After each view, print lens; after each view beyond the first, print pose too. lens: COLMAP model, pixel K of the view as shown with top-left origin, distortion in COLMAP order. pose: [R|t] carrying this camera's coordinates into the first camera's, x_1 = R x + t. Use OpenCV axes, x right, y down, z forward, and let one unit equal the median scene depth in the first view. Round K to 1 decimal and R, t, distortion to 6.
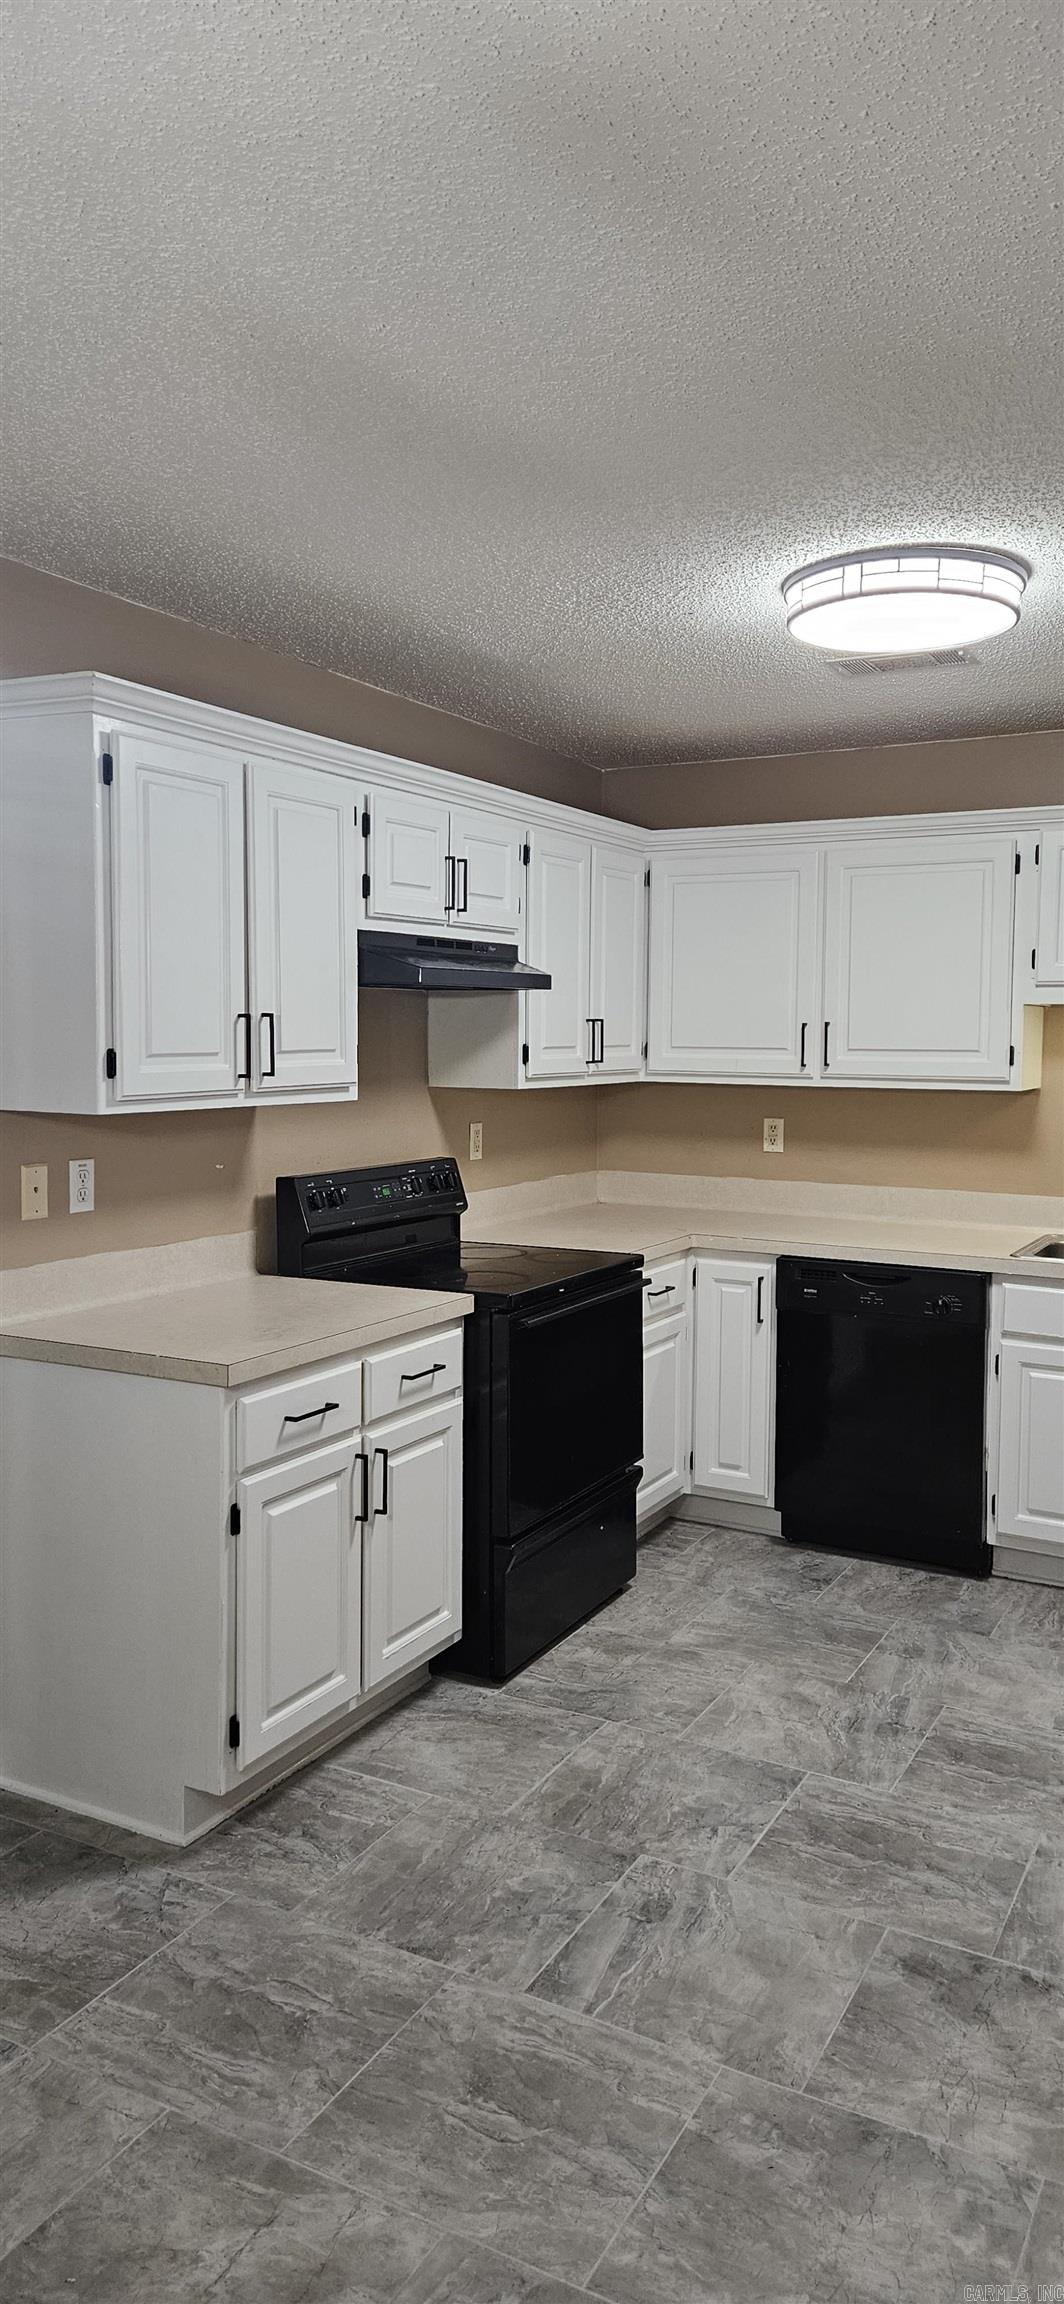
lens RADIAL K [[1542.0, 0, 522.6], [0, 1542.0, 1141.9], [0, 0, 1]] dist [0.064107, -0.063180]
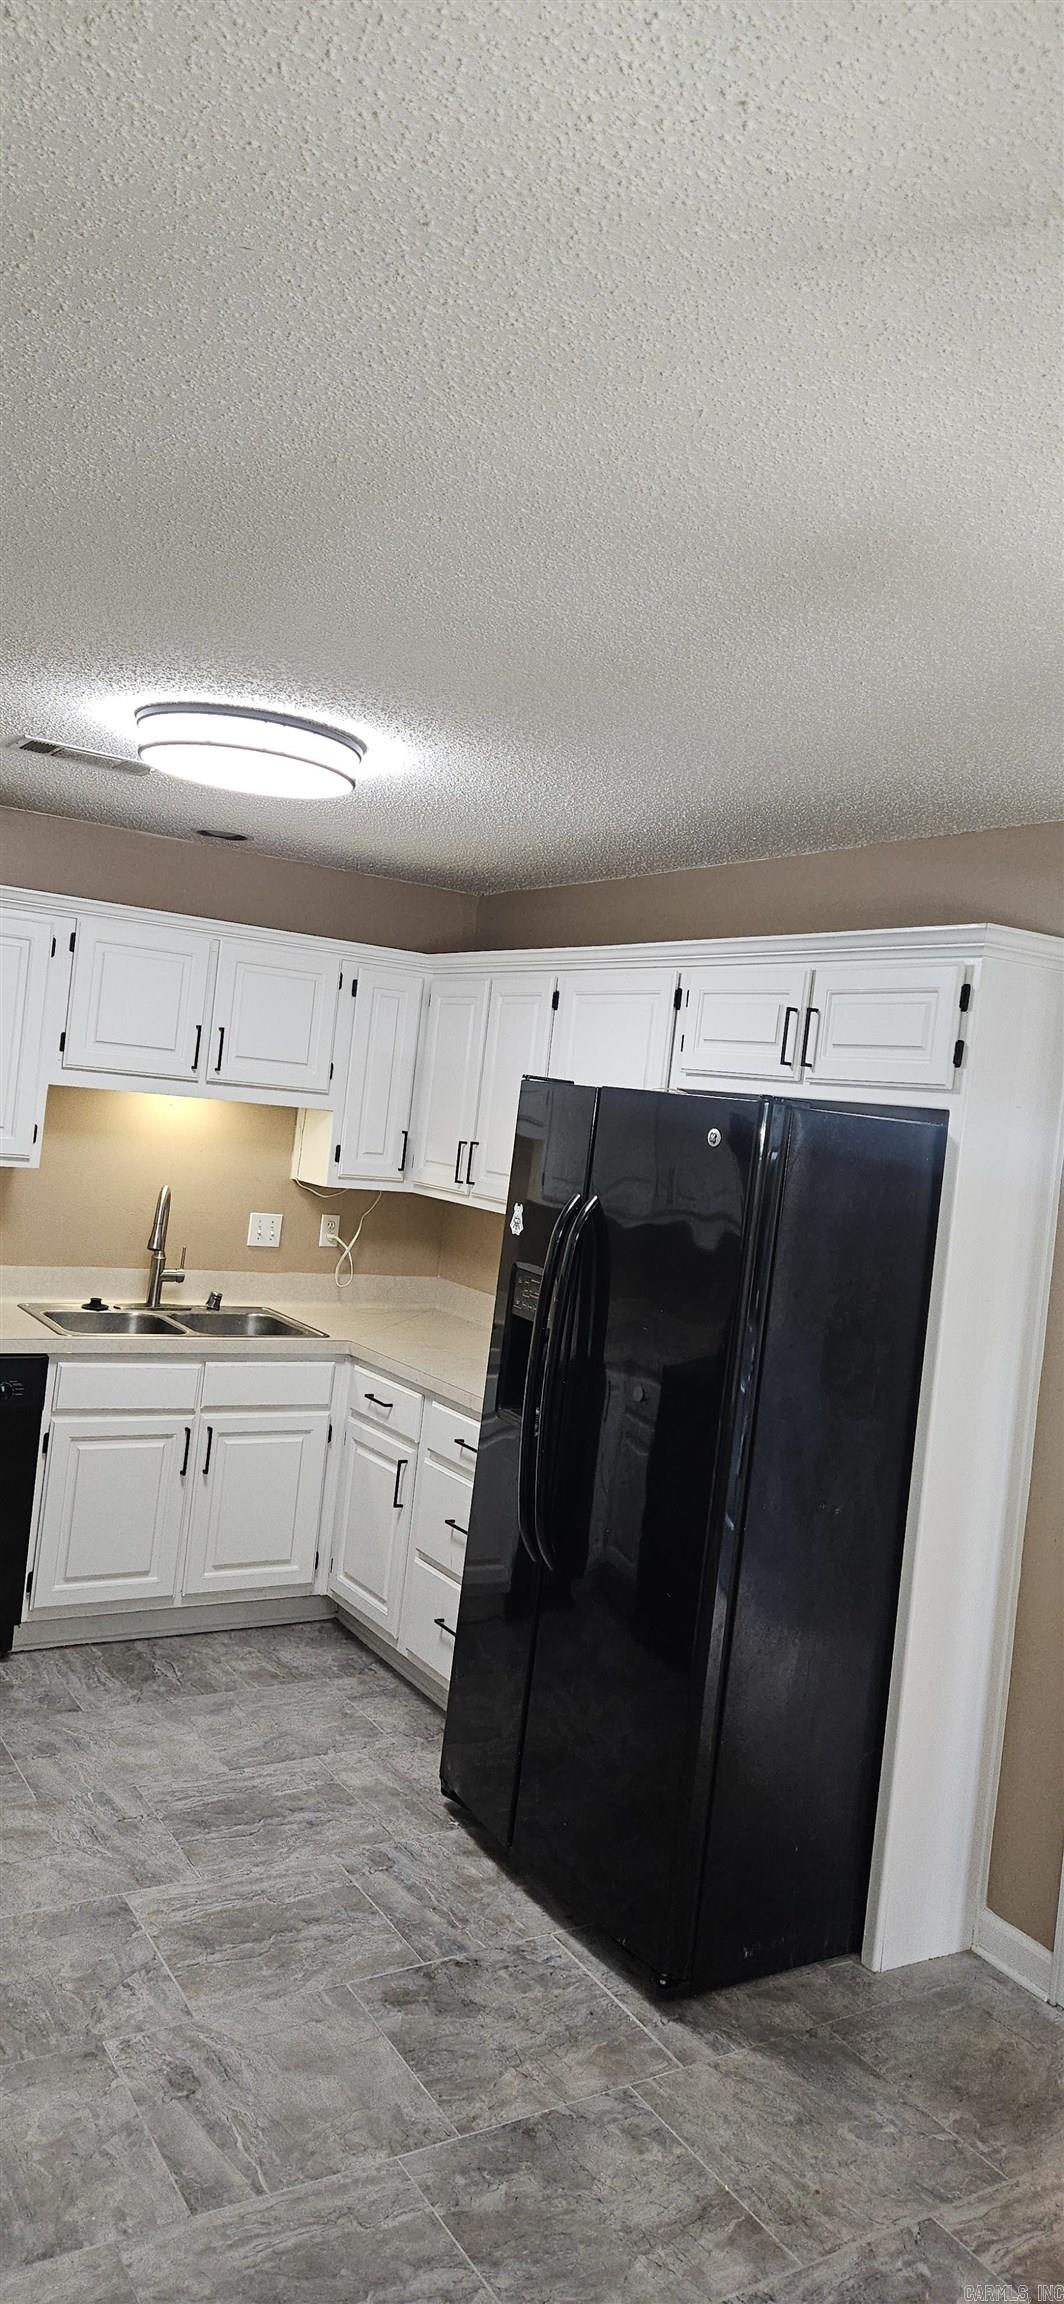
lens RADIAL K [[1569.0, 0, 541.0], [0, 1569.0, 1145.9], [0, 0, 1]] dist [0.060050, -0.061926]
pose [[0.495691, 0.003512, 0.868492, -0.664186], [-0.025816, 0.999610, 0.010692, -0.108435], [-0.868115, -0.027721, 0.495588, 0.322325]]
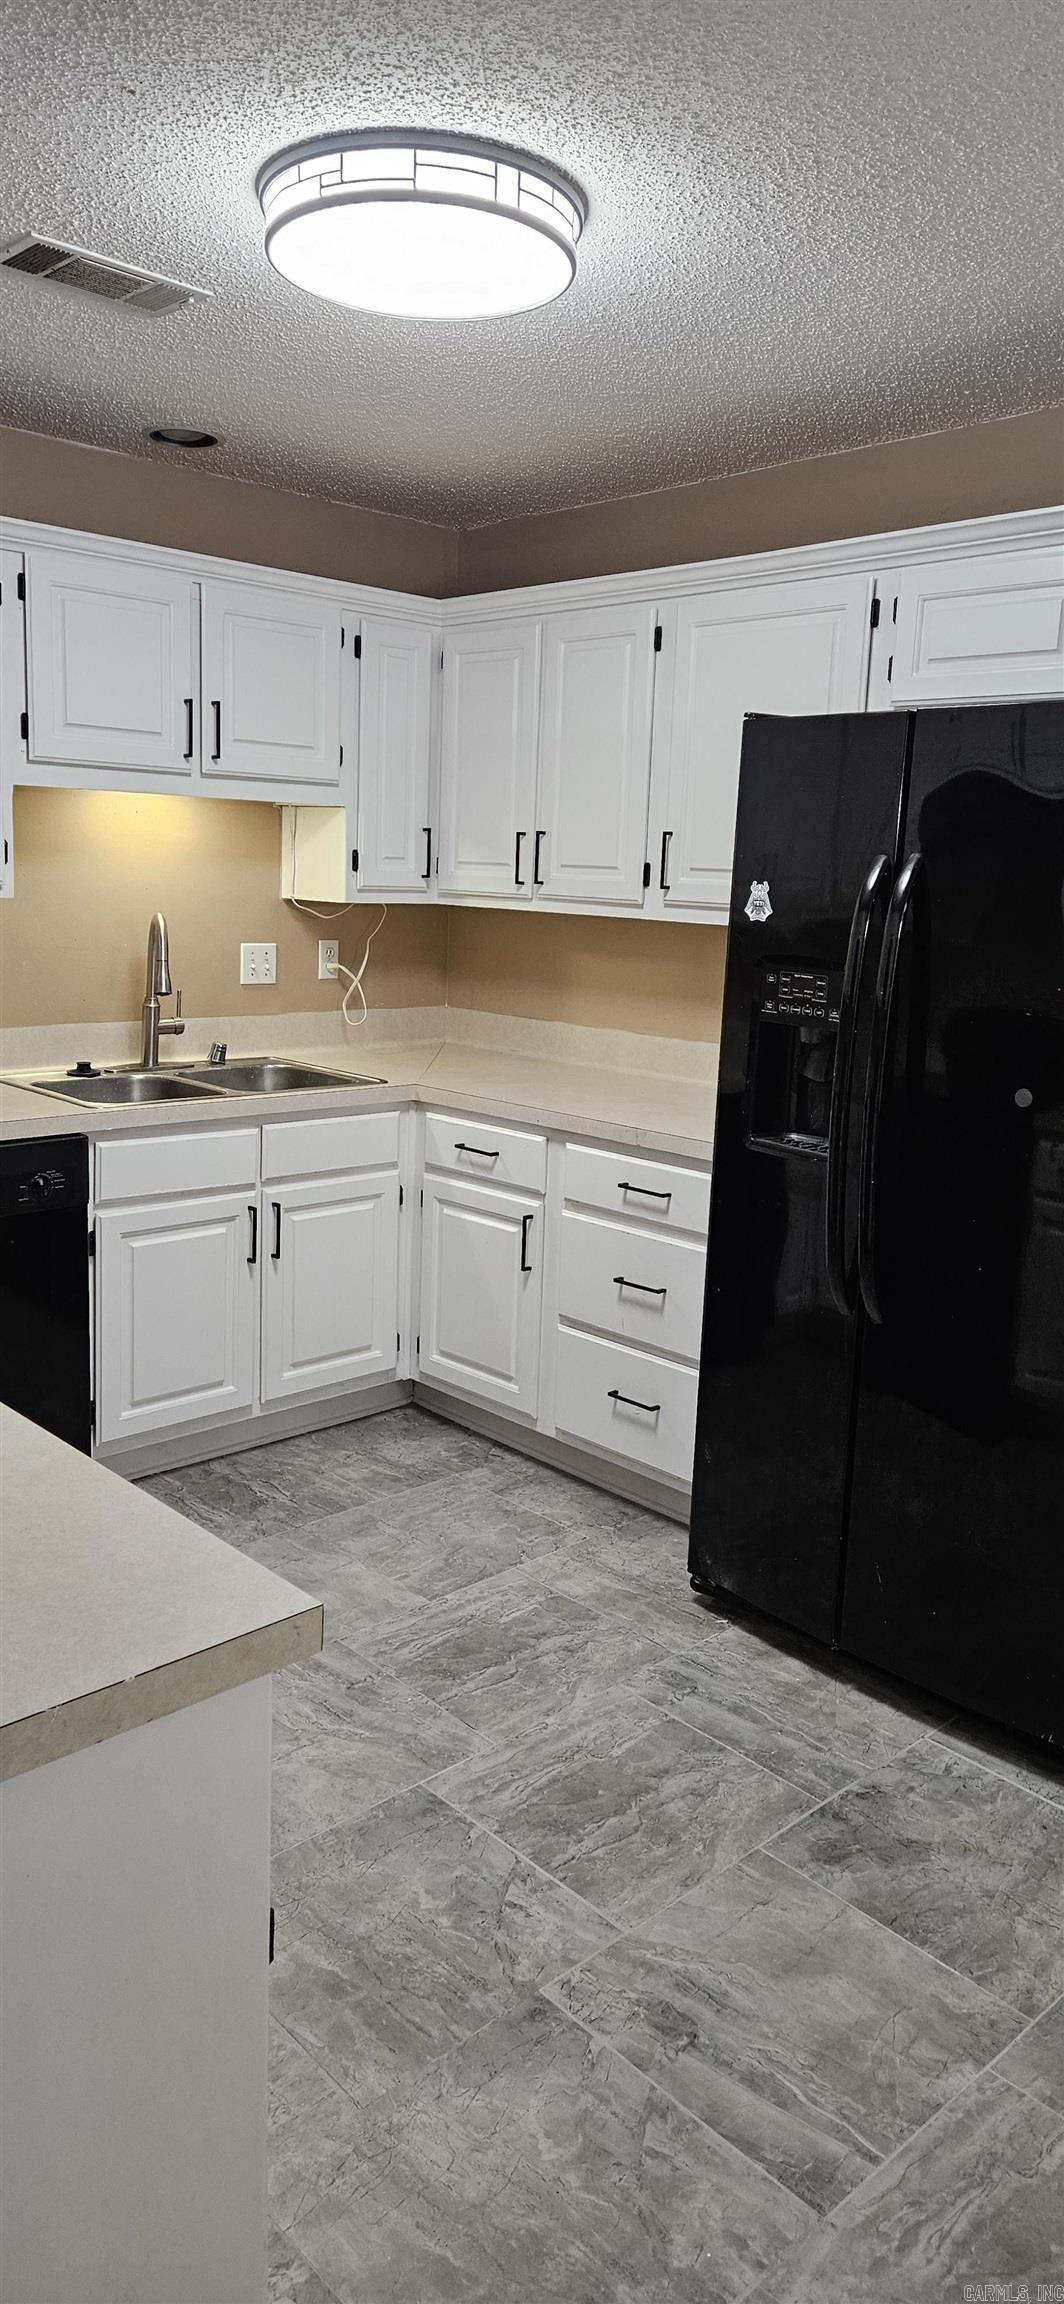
lens RADIAL K [[1542.0, 0, 522.6], [0, 1542.0, 1141.9], [0, 0, 1]] dist [0.064107, -0.063180]
pose [[0.312270, -0.180759, 0.932638, -0.558586], [0.044223, 0.983433, 0.175797, -0.061315], [-0.948964, -0.013652, 0.315090, 0.824519]]
